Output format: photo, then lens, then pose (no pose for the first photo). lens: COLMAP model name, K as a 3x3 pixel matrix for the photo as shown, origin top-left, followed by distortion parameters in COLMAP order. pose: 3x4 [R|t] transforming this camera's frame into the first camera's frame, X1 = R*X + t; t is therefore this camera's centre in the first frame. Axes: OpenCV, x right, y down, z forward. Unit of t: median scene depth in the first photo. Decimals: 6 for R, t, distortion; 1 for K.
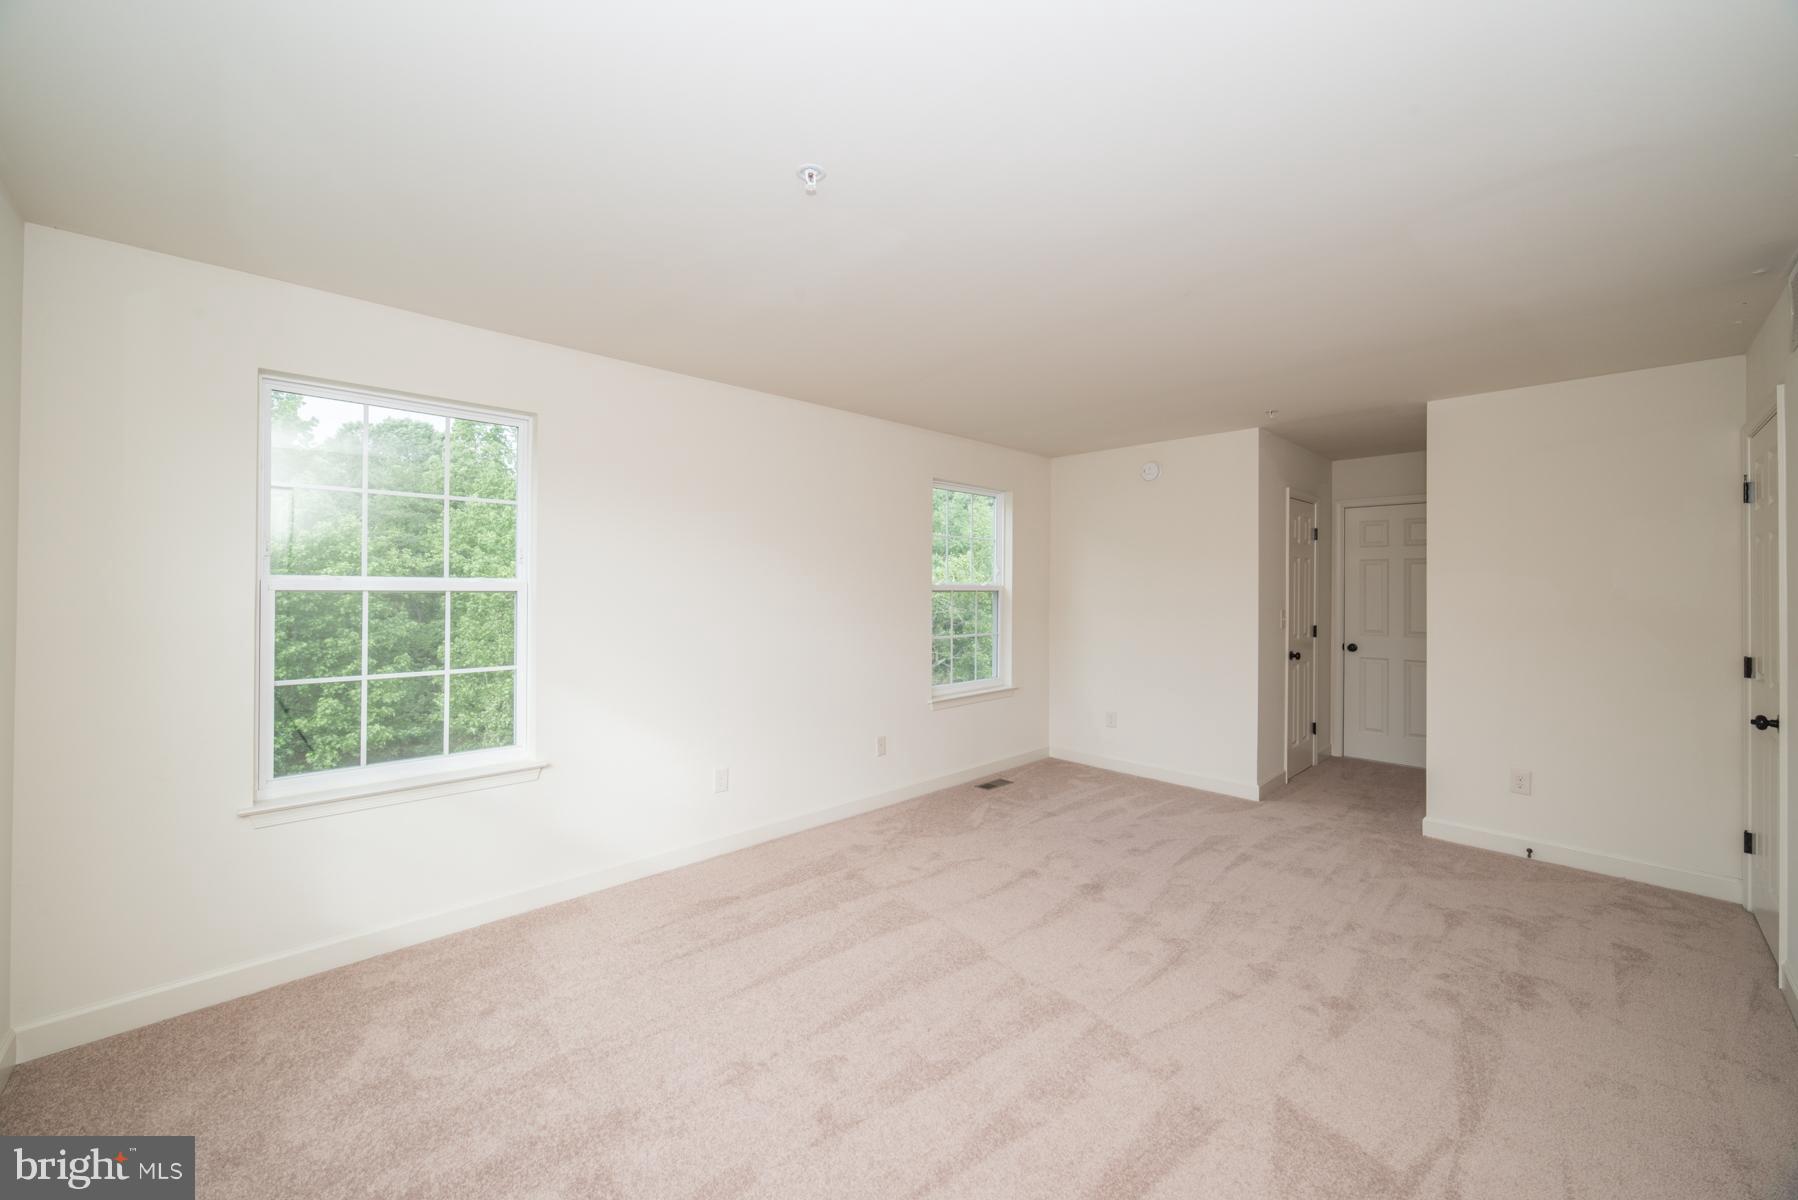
lens RADIAL K [[686.7, 0, 904.3], [0, 686.7, 586.5], [0, 0, 1]] dist [-0.009614, 0.004378]
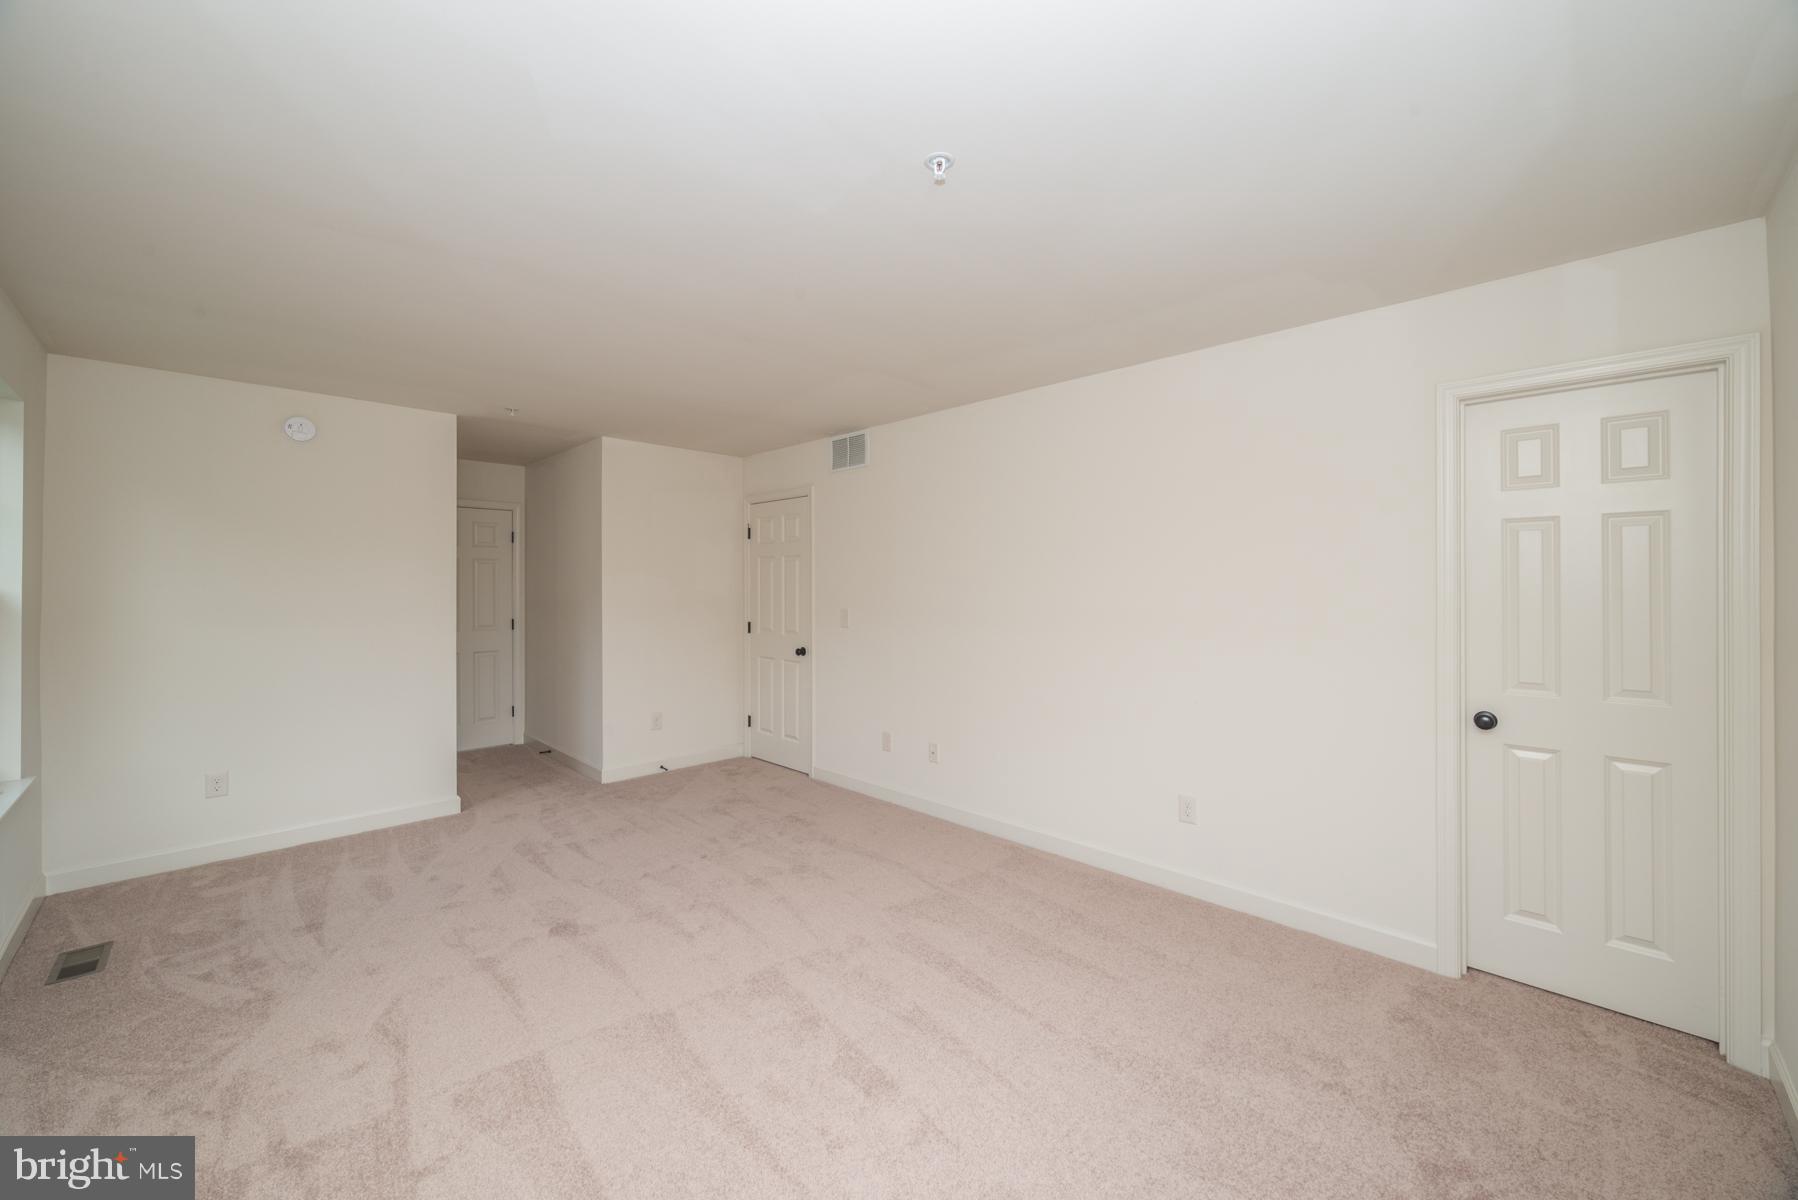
lens RADIAL K [[686.7, 0, 889.3], [0, 686.7, 586.5], [0, 0, 1]] dist [-0.009614, 0.004378]
pose [[-0.004511, -0.003591, 0.999983, -0.524405], [0.001284, 0.999993, 0.003597, 0.000395], [-0.999989, 0.001300, -0.004506, 0.510661]]
